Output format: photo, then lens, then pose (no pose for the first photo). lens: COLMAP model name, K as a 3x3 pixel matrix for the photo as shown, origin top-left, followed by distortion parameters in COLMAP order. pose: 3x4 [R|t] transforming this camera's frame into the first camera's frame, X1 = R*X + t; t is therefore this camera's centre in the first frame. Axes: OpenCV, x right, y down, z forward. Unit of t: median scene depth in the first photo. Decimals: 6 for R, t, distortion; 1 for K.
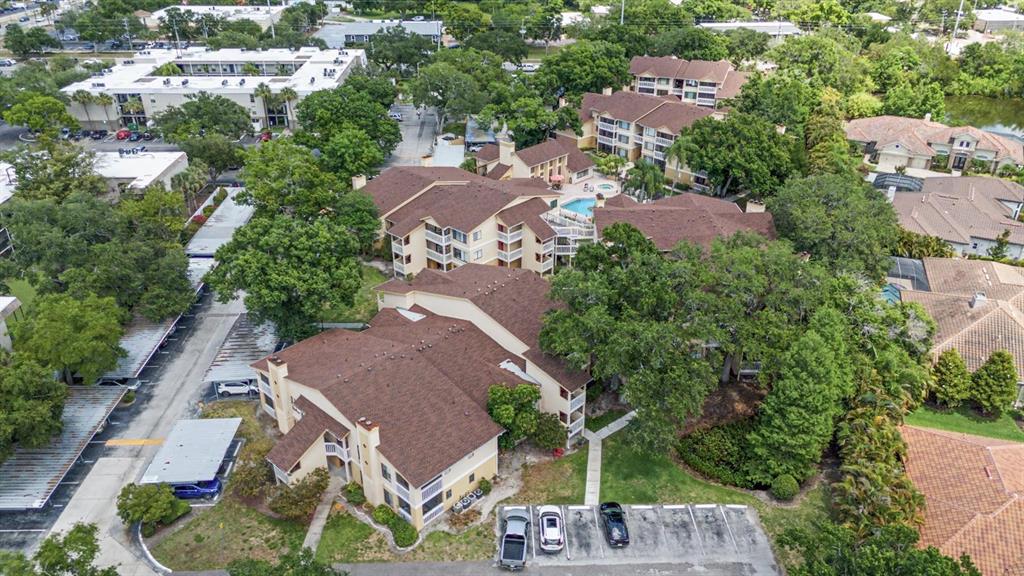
lens RADIAL K [[767.0, 0, 512.0], [0, 767.0, 288.0], [0, 0, 1]] dist [0.029859, -0.004375]
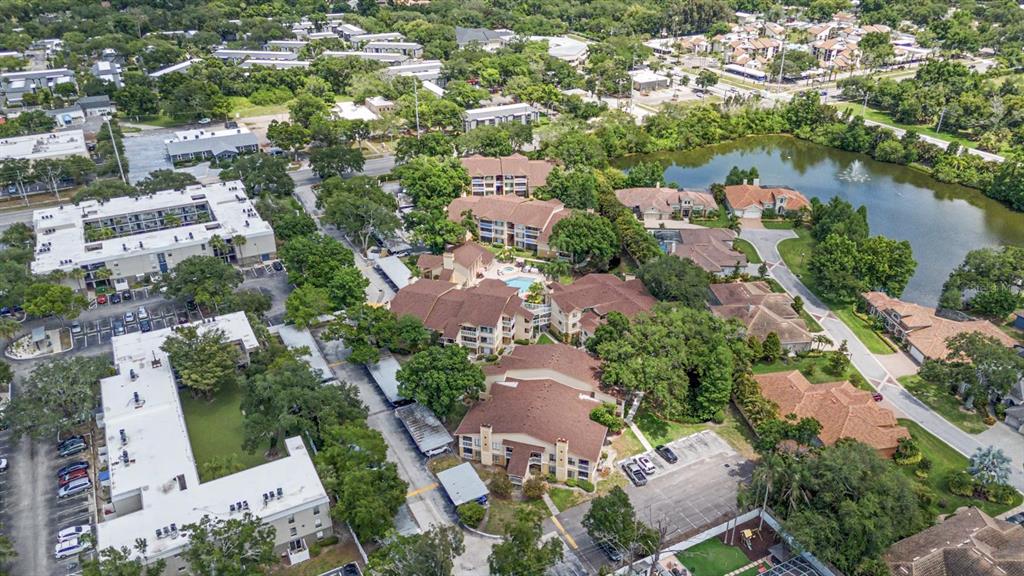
lens RADIAL K [[755.4, 0, 512.0], [0, 755.4, 288.0], [0, 0, 1]] dist [0.169518, -0.000668]
pose [[0.895612, -0.209069, 0.392645, -0.619991], [0.208961, 0.976953, 0.043557, -0.207913], [-0.392702, 0.043037, 0.918658, -0.518421]]
